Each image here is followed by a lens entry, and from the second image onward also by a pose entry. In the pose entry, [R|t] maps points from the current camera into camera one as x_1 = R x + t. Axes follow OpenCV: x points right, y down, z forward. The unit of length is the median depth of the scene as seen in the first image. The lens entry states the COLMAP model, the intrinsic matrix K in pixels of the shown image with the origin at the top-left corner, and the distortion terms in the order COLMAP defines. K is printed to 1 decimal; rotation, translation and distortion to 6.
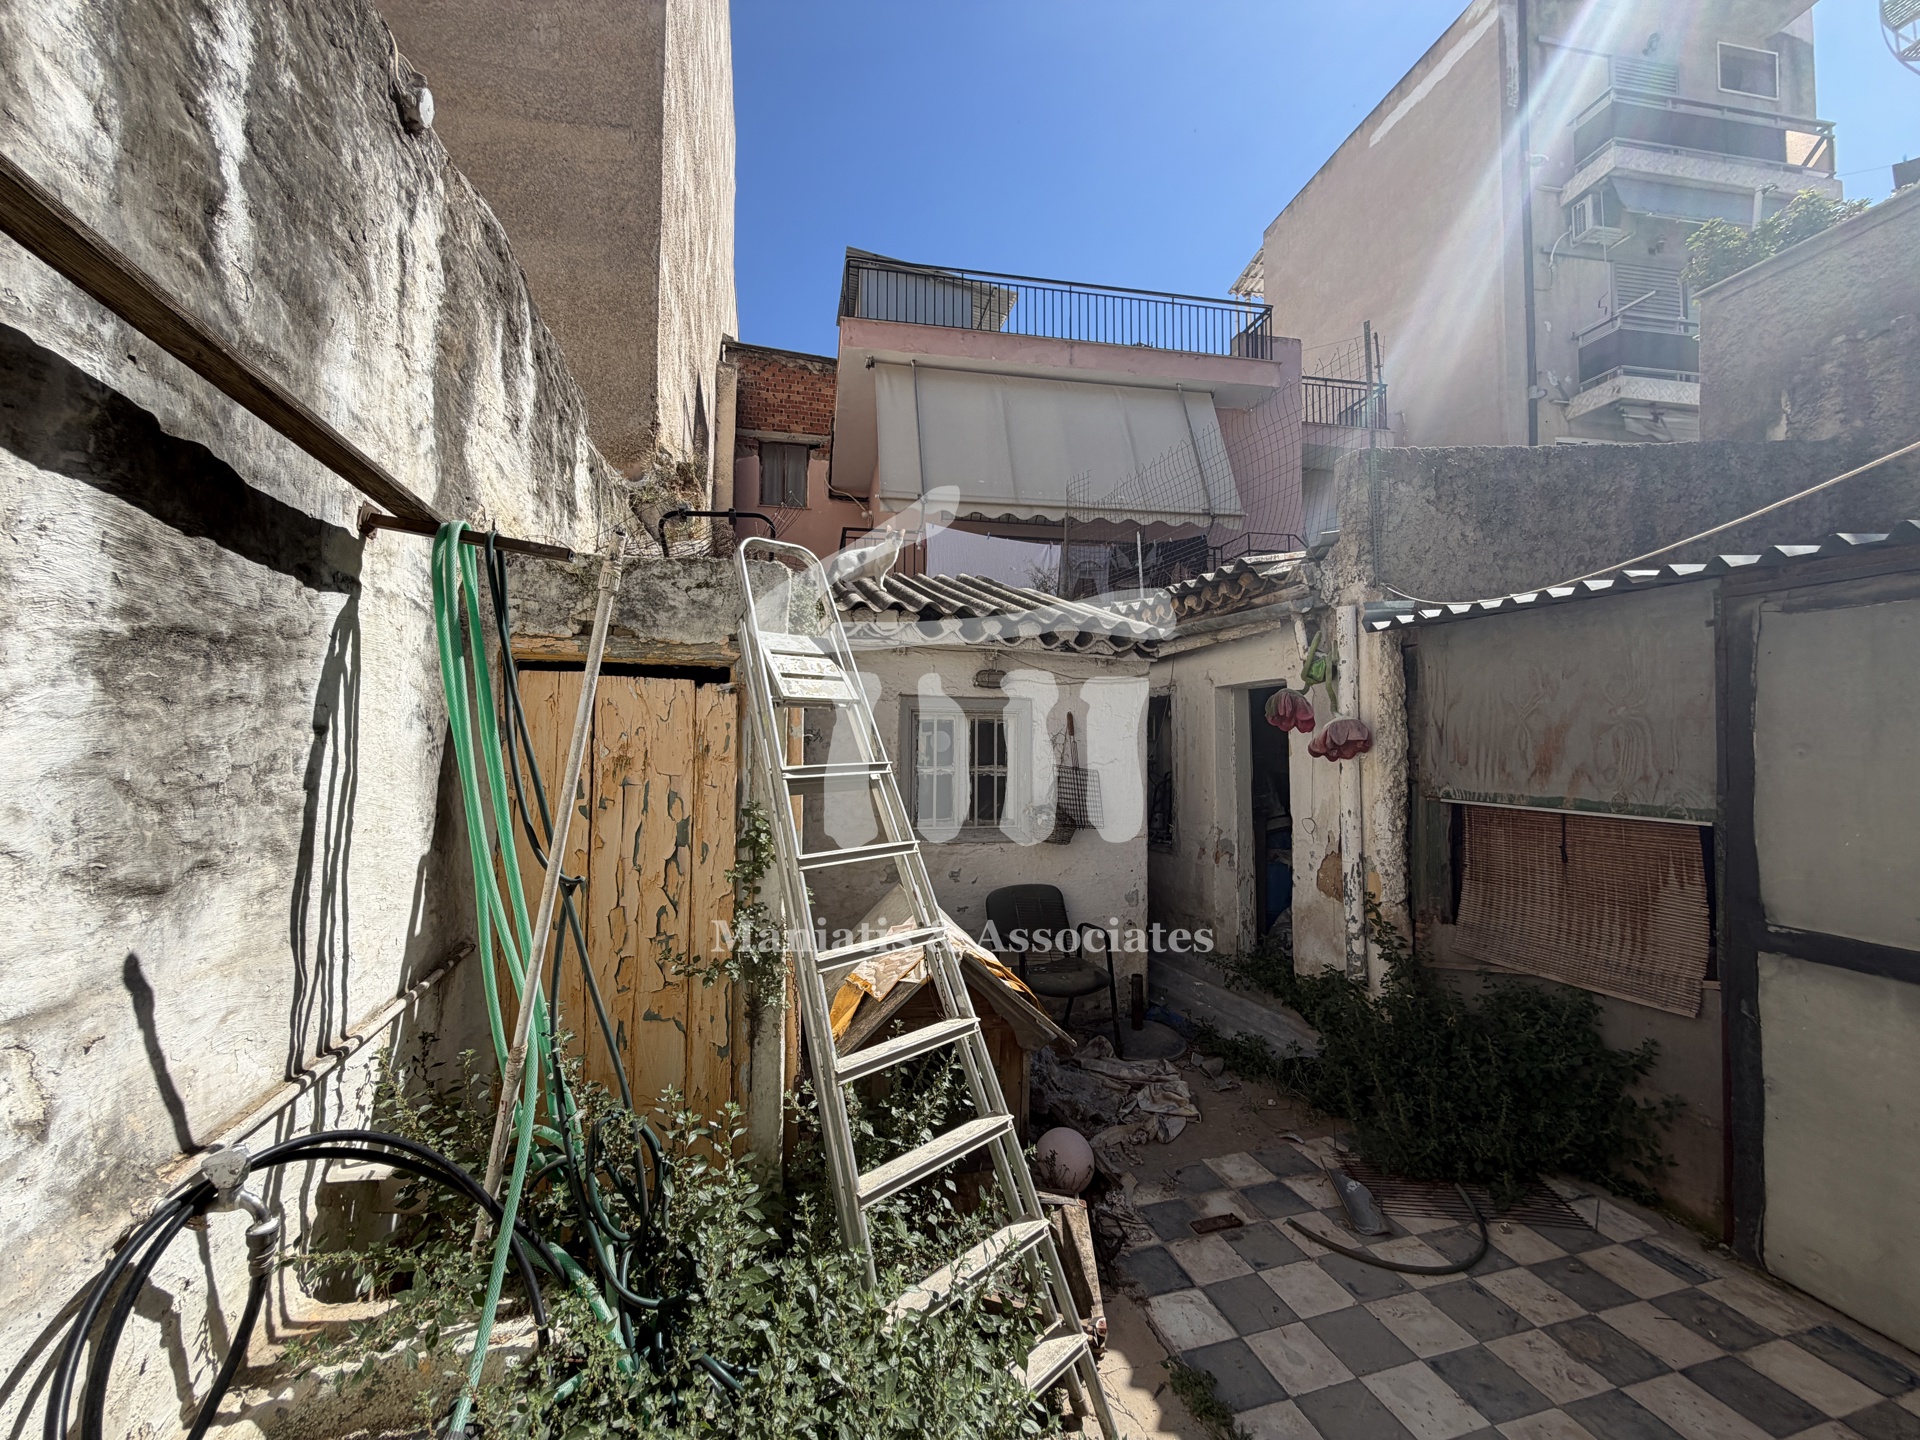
lens RADIAL K [[765.1, 0, 953.2], [0, 765.1, 720.2], [0, 0, 1]] dist [0.000827, -0.000227]
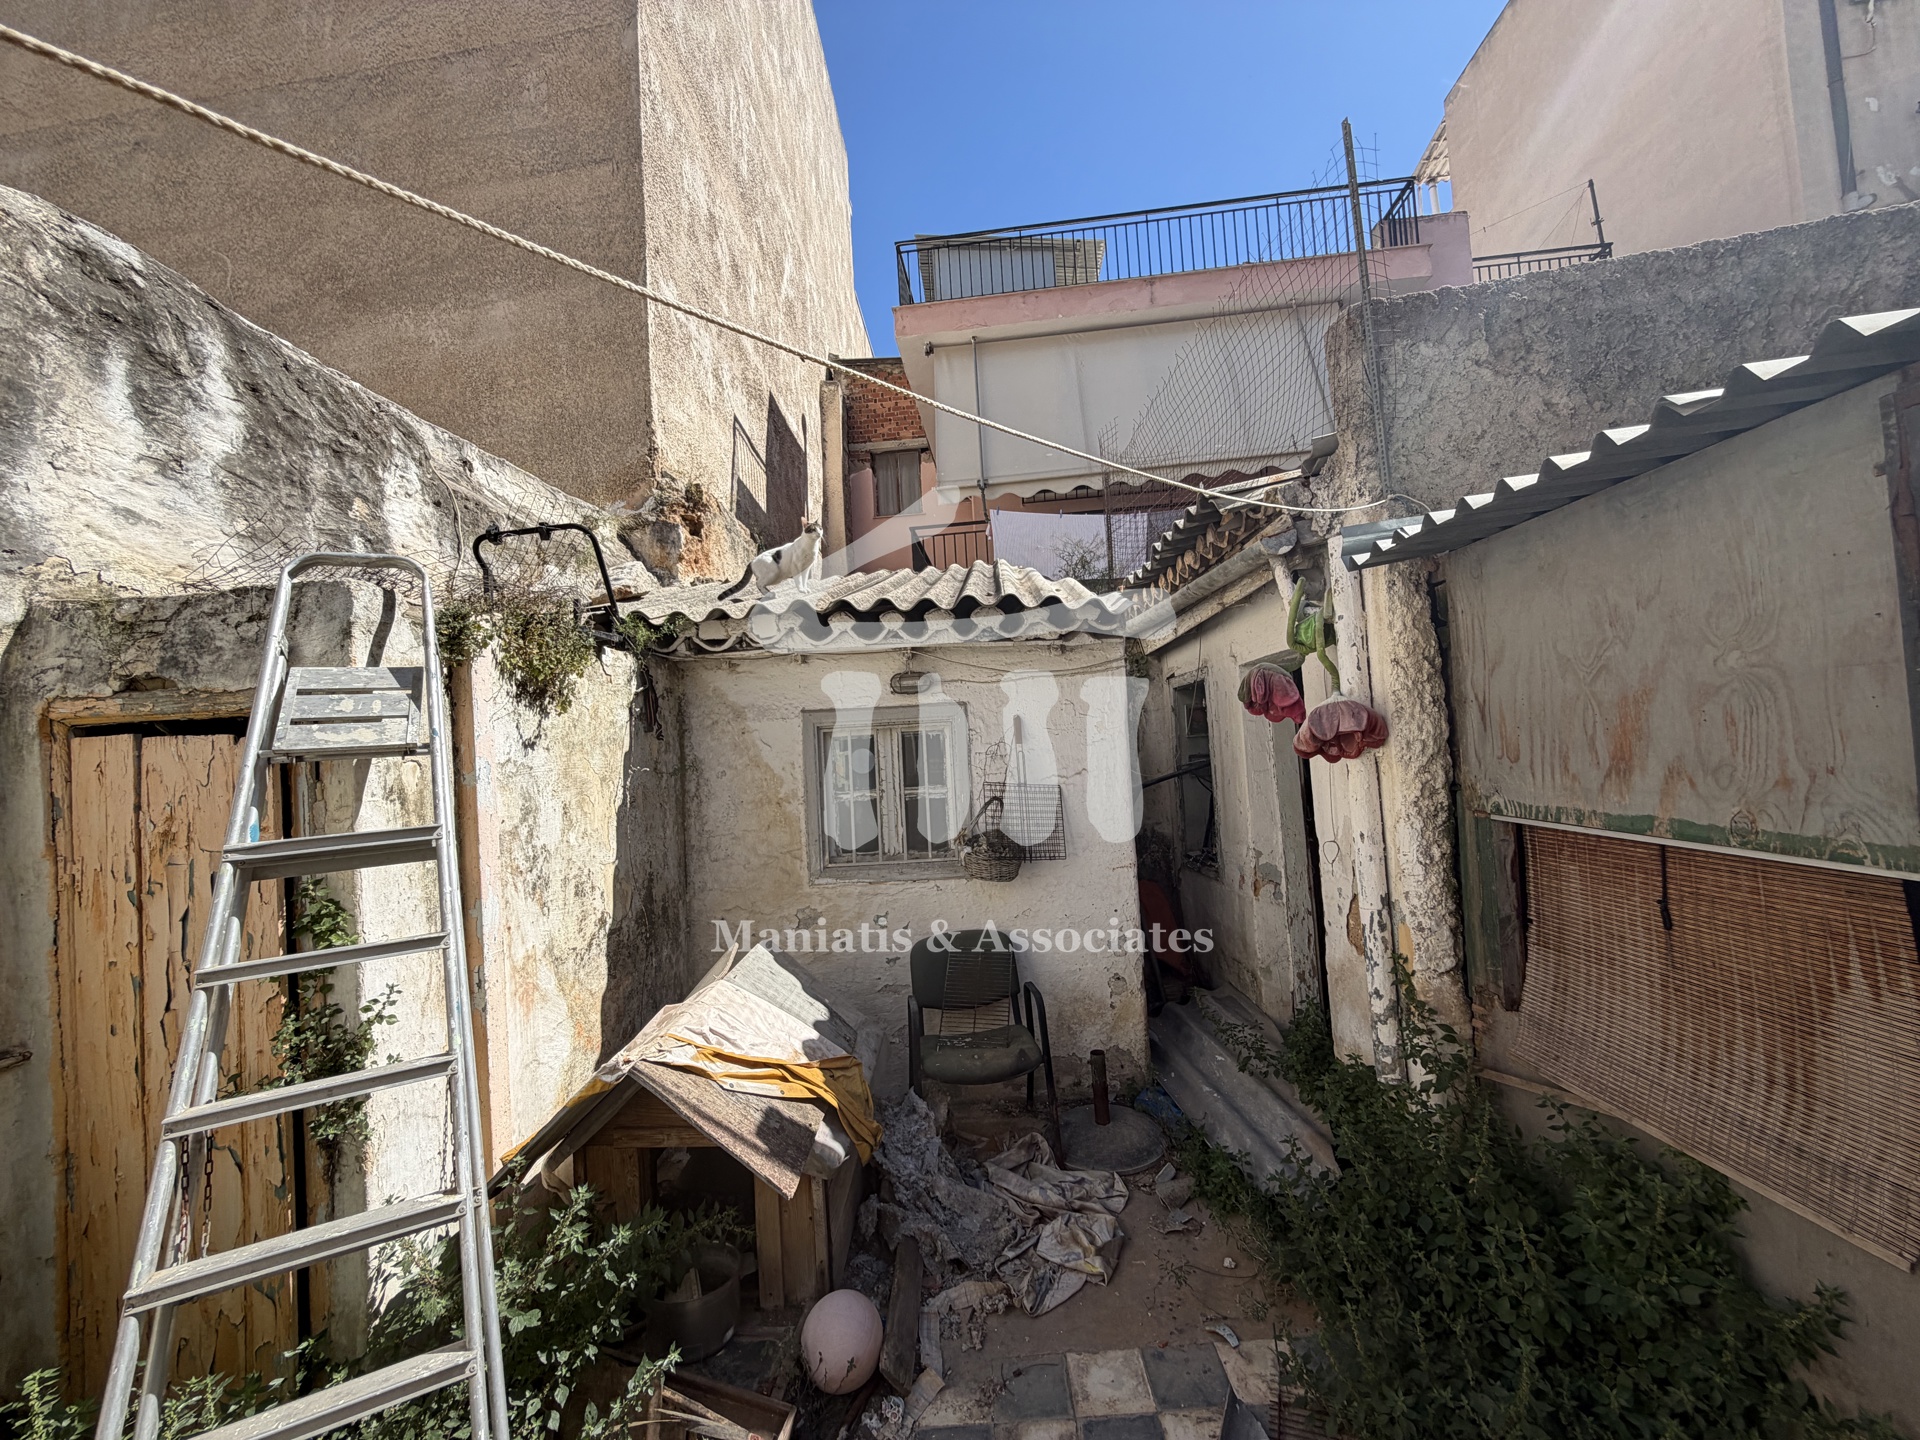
lens RADIAL K [[765.1, 0, 953.2], [0, 765.1, 720.2], [0, 0, 1]] dist [0.000827, -0.000227]
pose [[0.958458, -0.071612, -0.276097, 0.441729], [0.071815, 0.997374, -0.009389, -0.003127], [0.276044, -0.010829, 0.961084, 0.294867]]
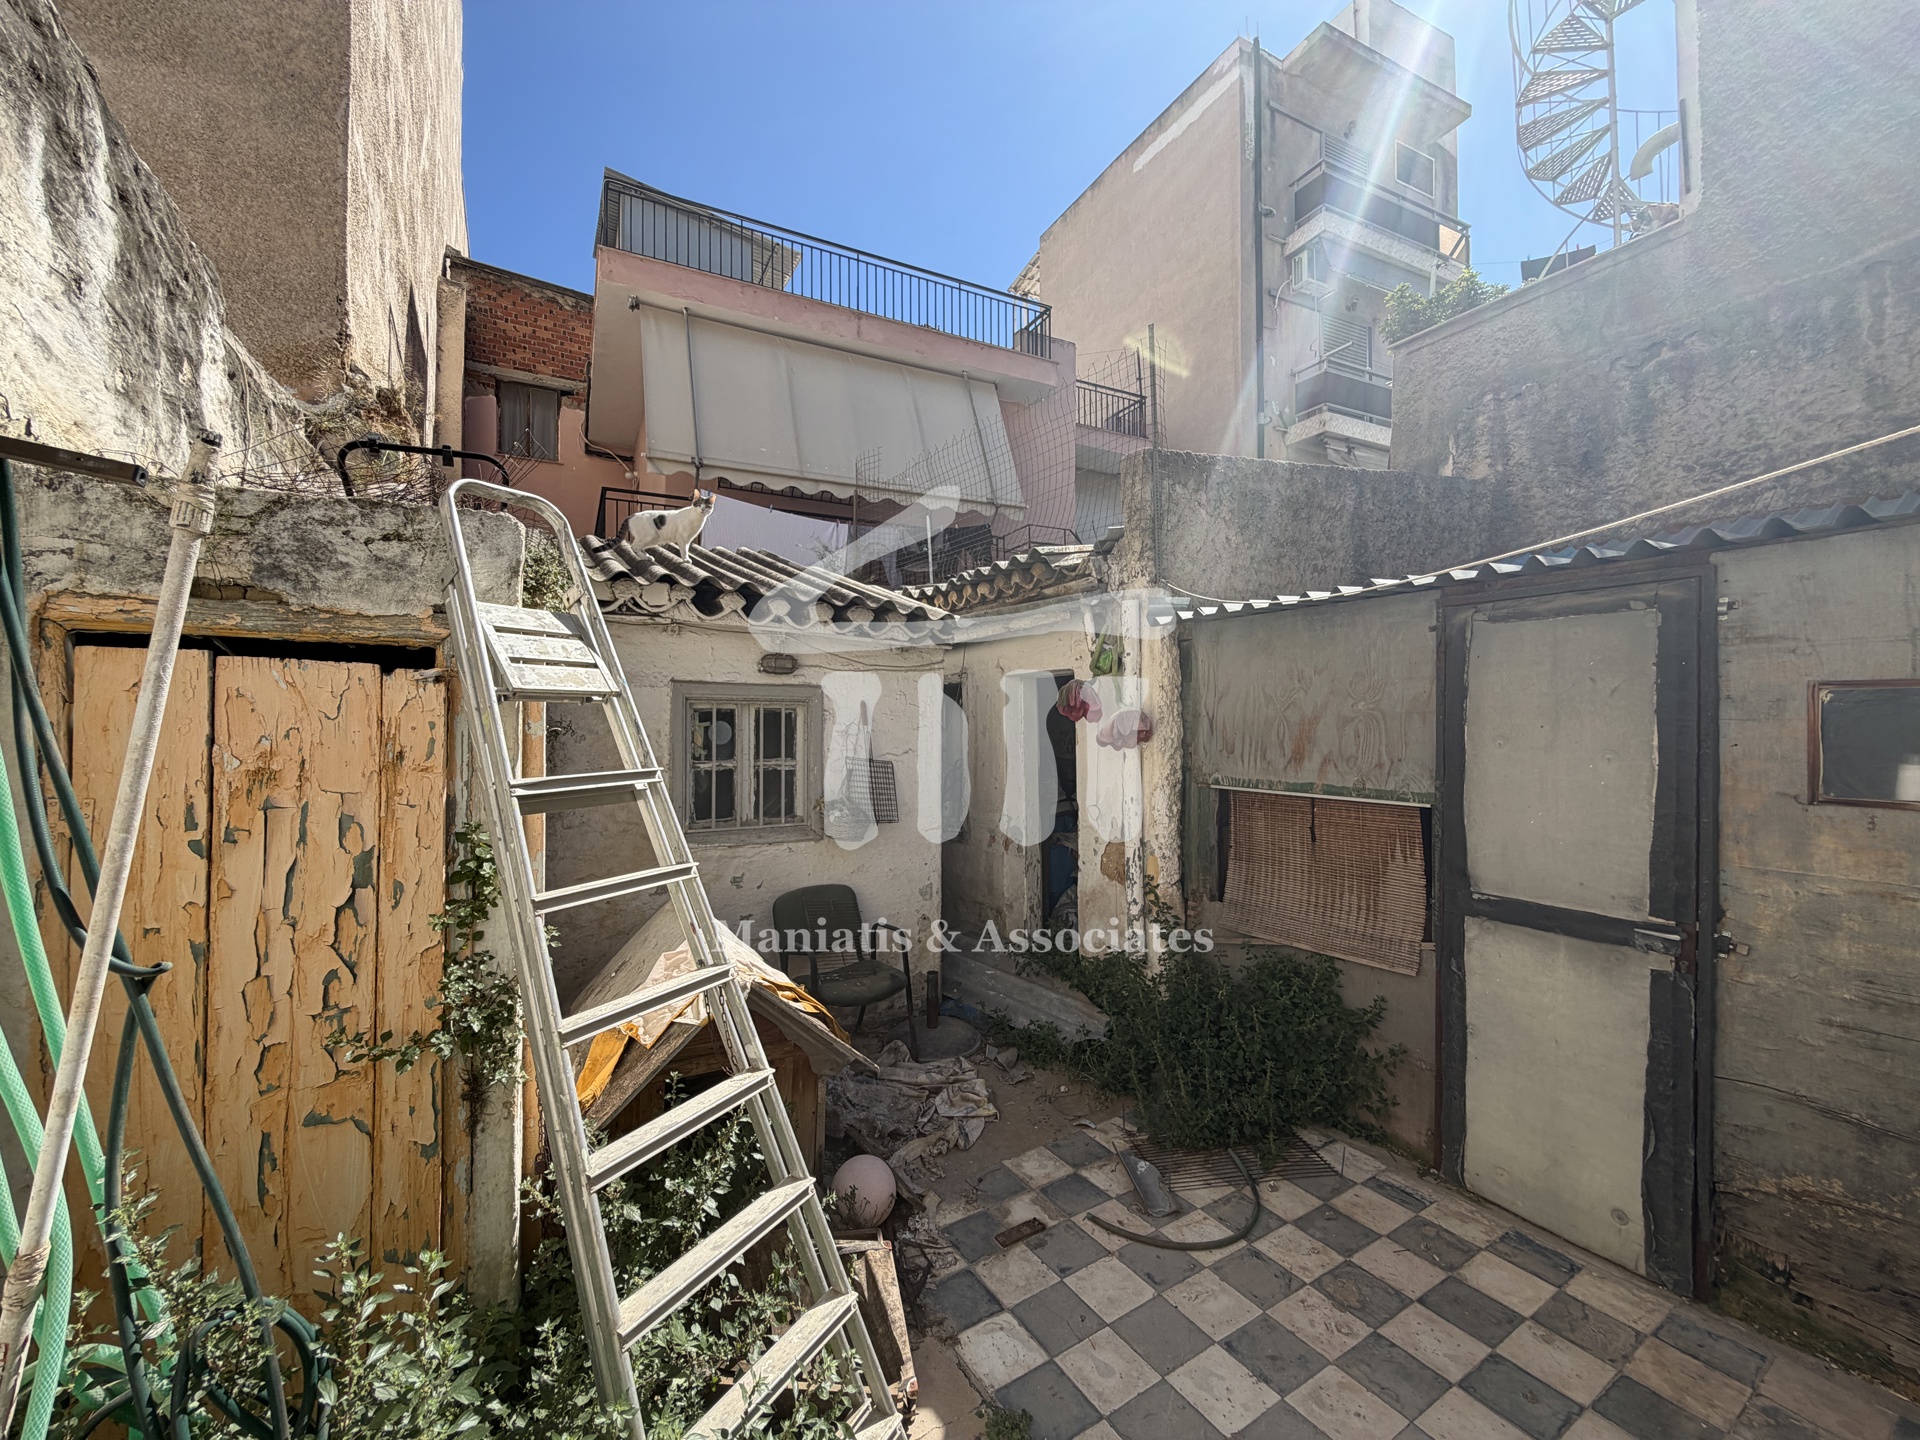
lens RADIAL K [[765.1, 0, 953.2], [0, 765.1, 720.2], [0, 0, 1]] dist [0.000827, -0.000227]
pose [[0.960094, -0.002512, 0.279667, -0.007135], [-0.004098, 0.999726, 0.023050, -0.012201], [-0.279648, -0.023276, 0.959820, 0.088421]]
